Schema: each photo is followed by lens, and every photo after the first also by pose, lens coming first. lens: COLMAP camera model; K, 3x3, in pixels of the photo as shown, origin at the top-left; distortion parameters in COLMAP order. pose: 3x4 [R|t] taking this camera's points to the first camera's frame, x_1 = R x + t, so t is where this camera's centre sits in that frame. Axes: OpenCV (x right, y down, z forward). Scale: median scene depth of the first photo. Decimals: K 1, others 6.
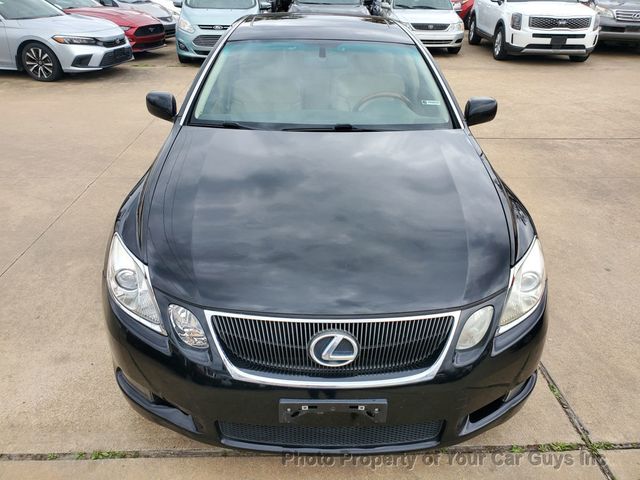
lens RADIAL K [[503.2, 0, 323.5], [0, 503.2, 234.8], [0, 0, 1]] dist [0.010413, 0.016317]
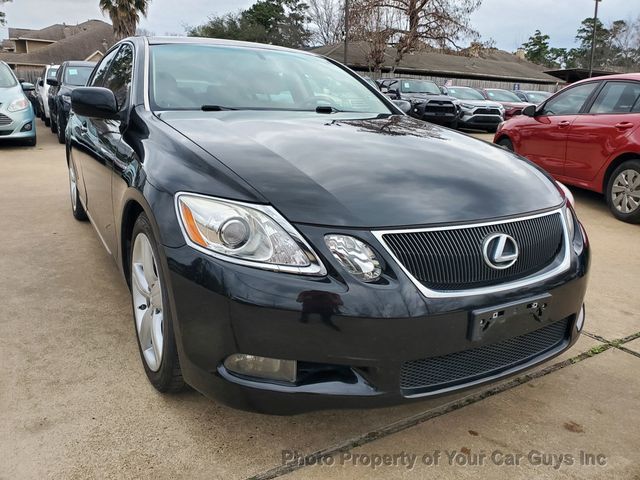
lens RADIAL K [[503.2, 0, 317.1], [0, 503.2, 238.2], [0, 0, 1]] dist [0.010413, 0.016317]
pose [[0.872505, -0.111766, 0.475651, -0.583418], [0.204926, 0.967434, -0.148582, 0.216237], [-0.443554, 0.227112, 0.866995, 0.242889]]
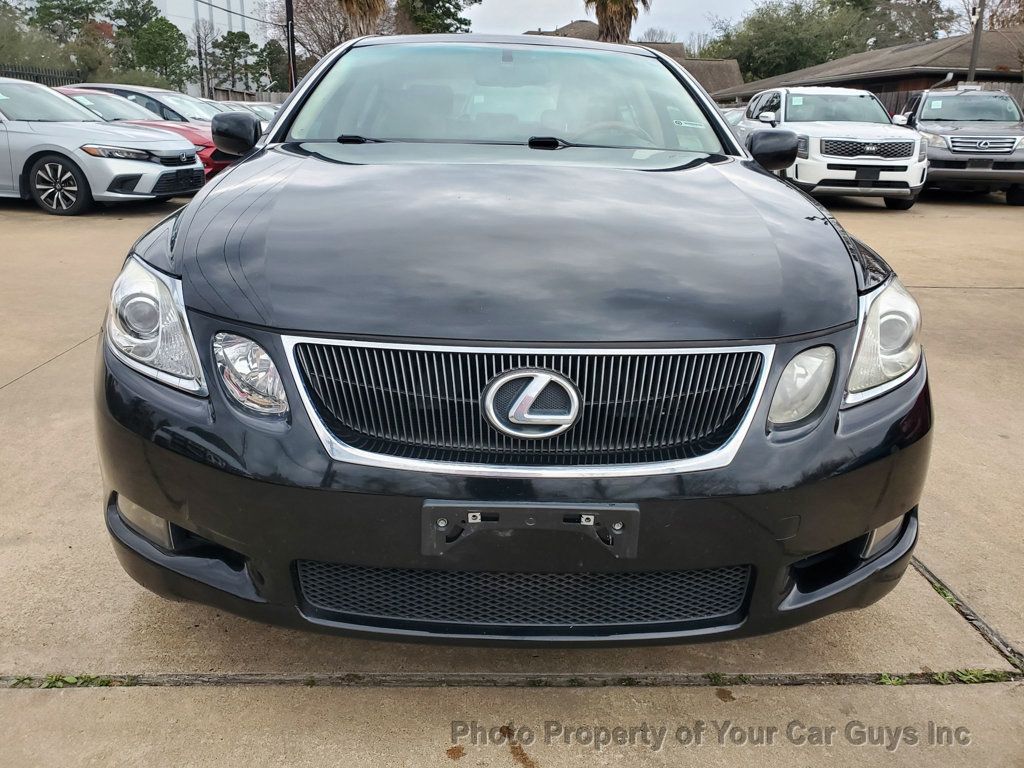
lens RADIAL K [[805.2, 0, 510.3], [0, 805.2, 376.2], [0, 0, 1]] dist [0.010413, 0.016317]
pose [[0.999918, 0.007651, 0.010266, -0.008178], [-0.005679, 0.983668, -0.179902, 0.271901], [-0.011475, 0.179829, 0.983631, 0.151387]]
